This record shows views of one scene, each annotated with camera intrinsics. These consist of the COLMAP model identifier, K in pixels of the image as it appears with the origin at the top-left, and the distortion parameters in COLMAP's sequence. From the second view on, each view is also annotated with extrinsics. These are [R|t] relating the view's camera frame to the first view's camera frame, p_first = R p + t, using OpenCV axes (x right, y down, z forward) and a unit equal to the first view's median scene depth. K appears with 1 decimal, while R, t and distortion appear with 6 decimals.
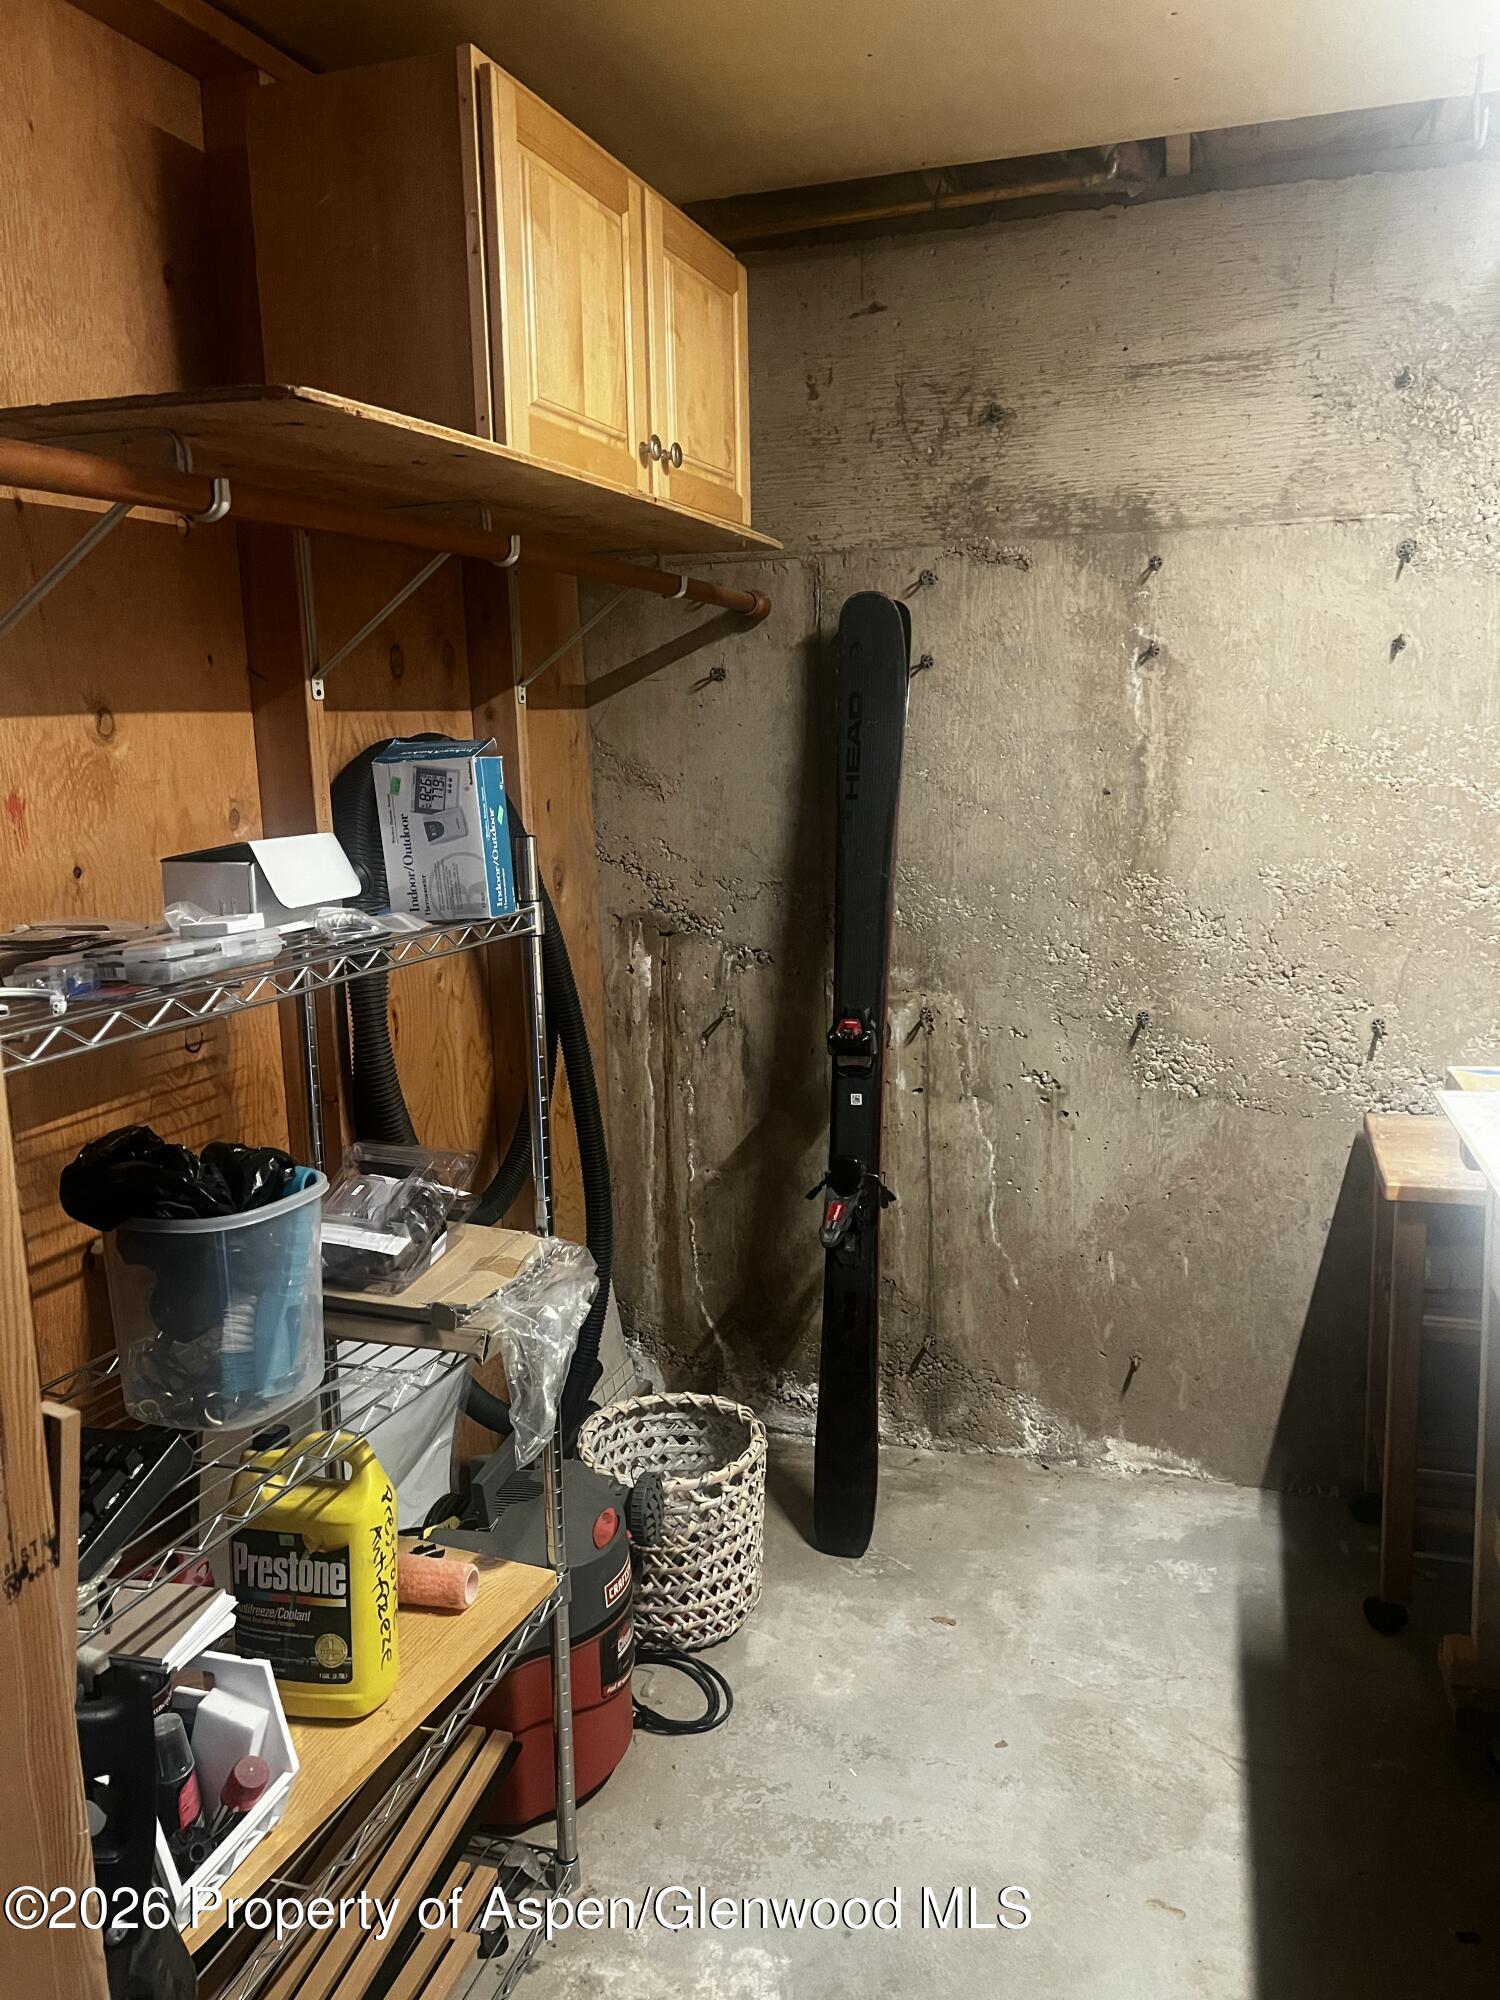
lens RADIAL K [[1521.4, 0, 726.3], [0, 1521.4, 998.7], [0, 0, 1]] dist [0.087357, -0.107904]
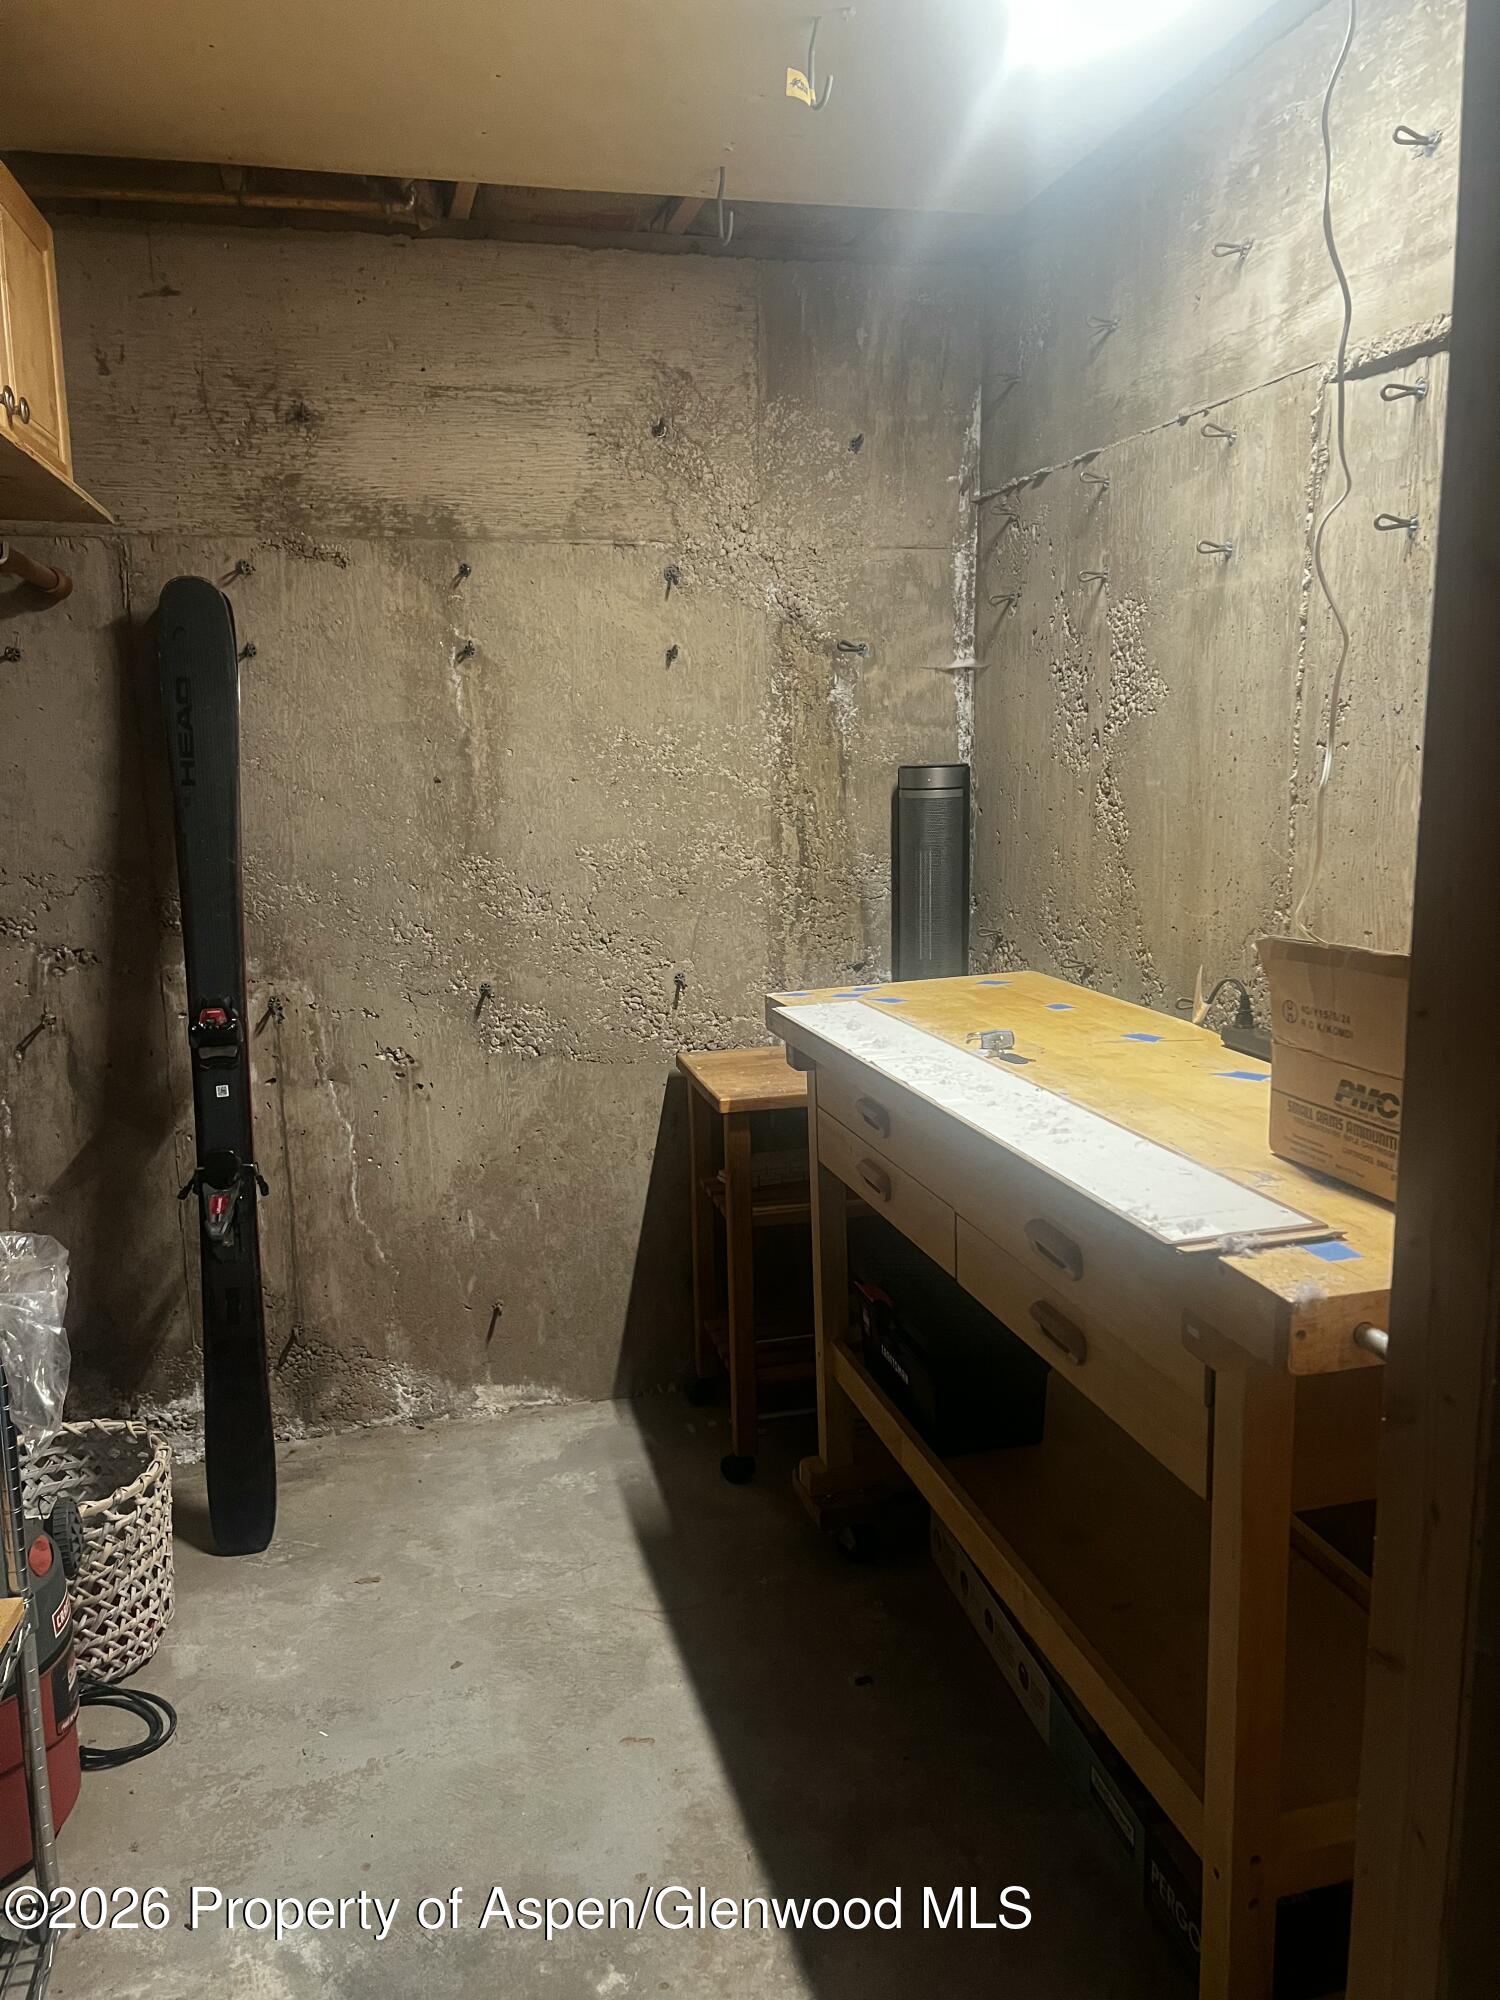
lens RADIAL K [[1521.4, 0, 726.3], [0, 1521.4, 998.7], [0, 0, 1]] dist [0.087357, -0.107904]
pose [[0.860855, -0.073458, 0.503521, -0.129066], [0.084501, 0.996423, 0.000897, 0.033792], [-0.501786, 0.041776, 0.863983, -0.020282]]
